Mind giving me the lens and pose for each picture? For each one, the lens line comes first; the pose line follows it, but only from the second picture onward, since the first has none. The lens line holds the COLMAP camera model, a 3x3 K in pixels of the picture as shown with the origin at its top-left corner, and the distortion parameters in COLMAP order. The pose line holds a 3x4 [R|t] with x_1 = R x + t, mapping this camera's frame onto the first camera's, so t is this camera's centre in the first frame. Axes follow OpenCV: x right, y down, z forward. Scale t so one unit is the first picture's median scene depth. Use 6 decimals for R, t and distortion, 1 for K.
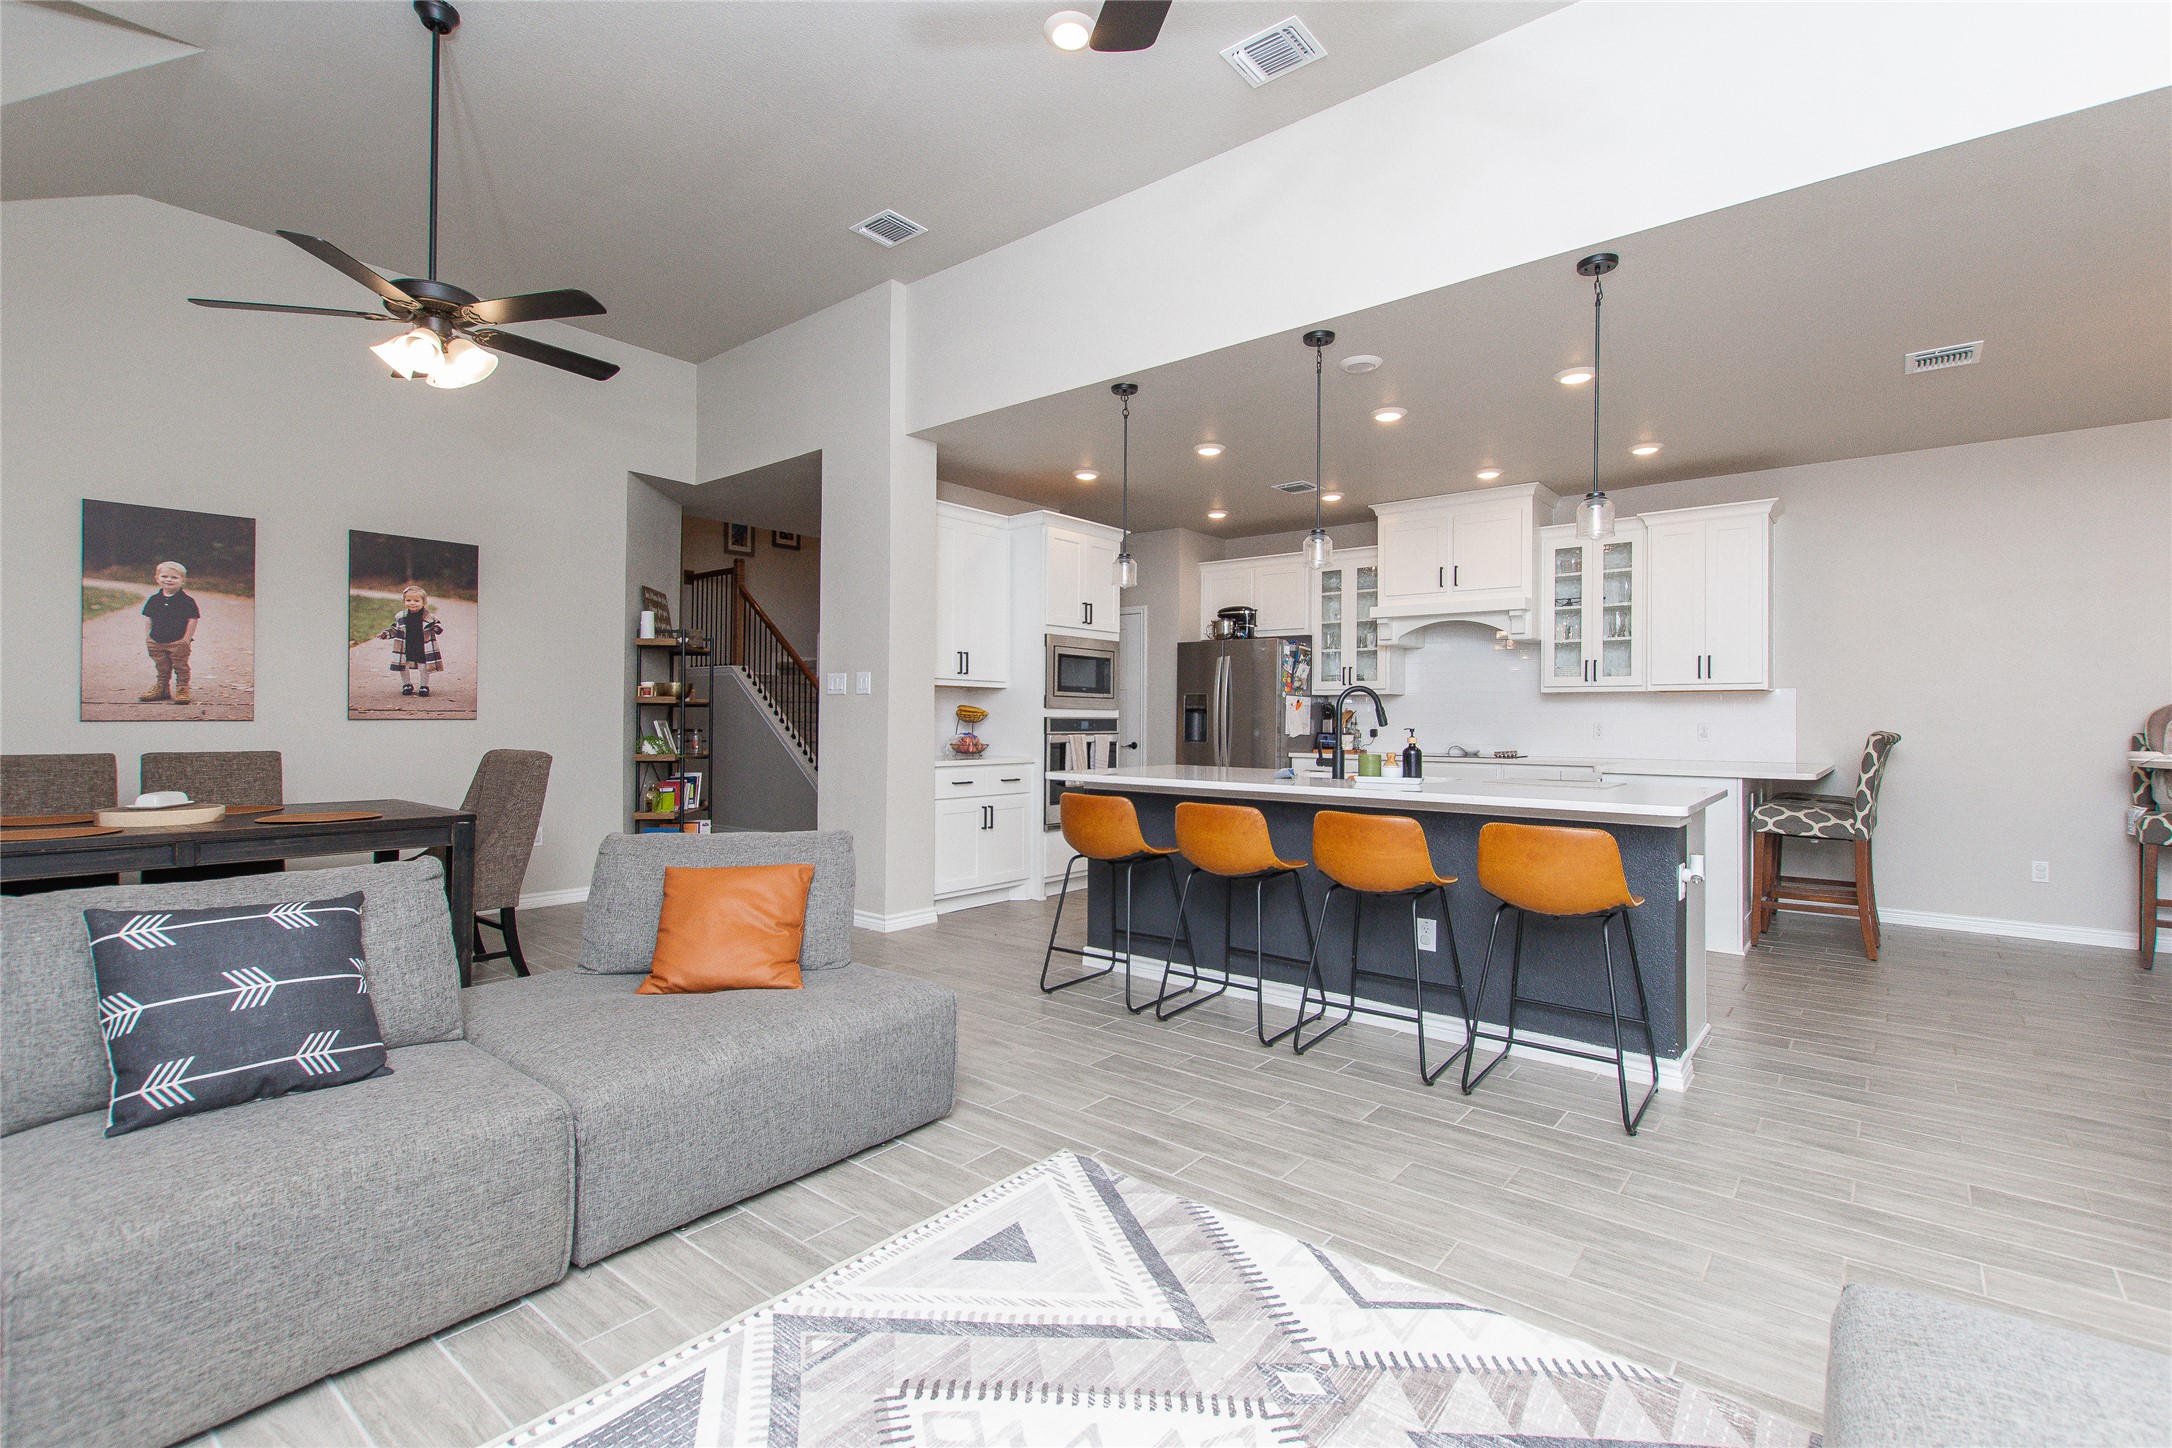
lens RADIAL K [[984.0, 0, 1081.9], [0, 984.0, 720.6], [0, 0, 1]] dist [-0.001042, -0.001211]
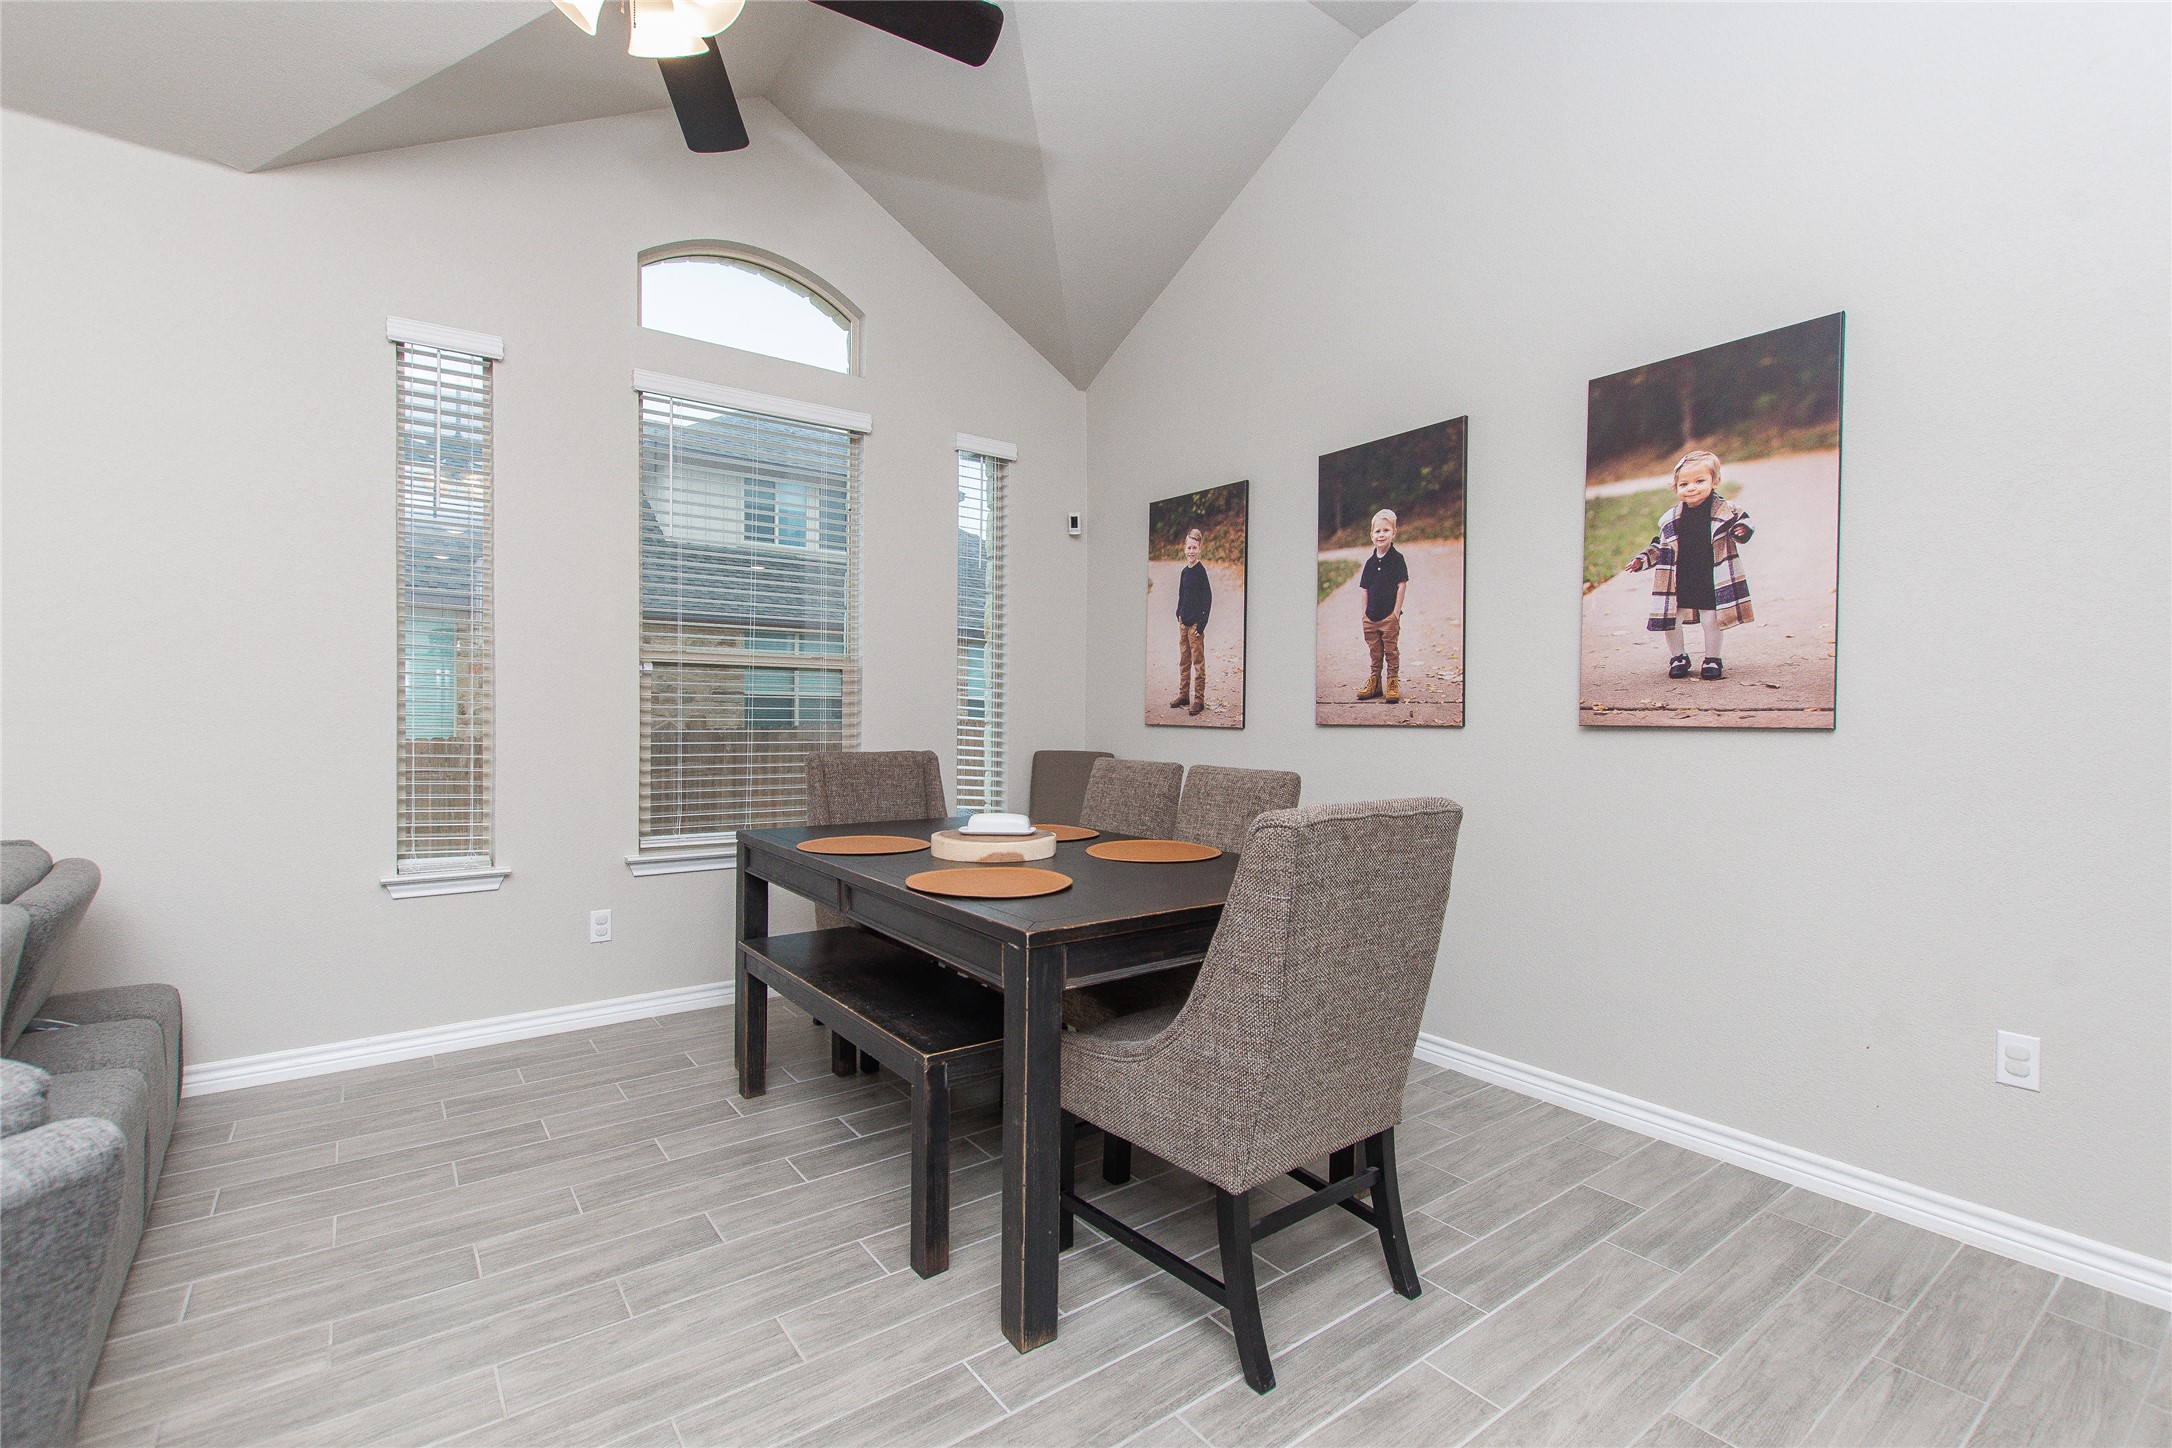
lens RADIAL K [[984.0, 0, 1078.3], [0, 984.0, 724.4], [0, 0, 1]] dist [-0.001042, -0.001211]
pose [[-0.255150, 0.007690, -0.966871, -0.150156], [-0.006260, 0.999934, 0.009605, -0.006353], [0.966881, 0.008503, -0.255085, 0.929623]]
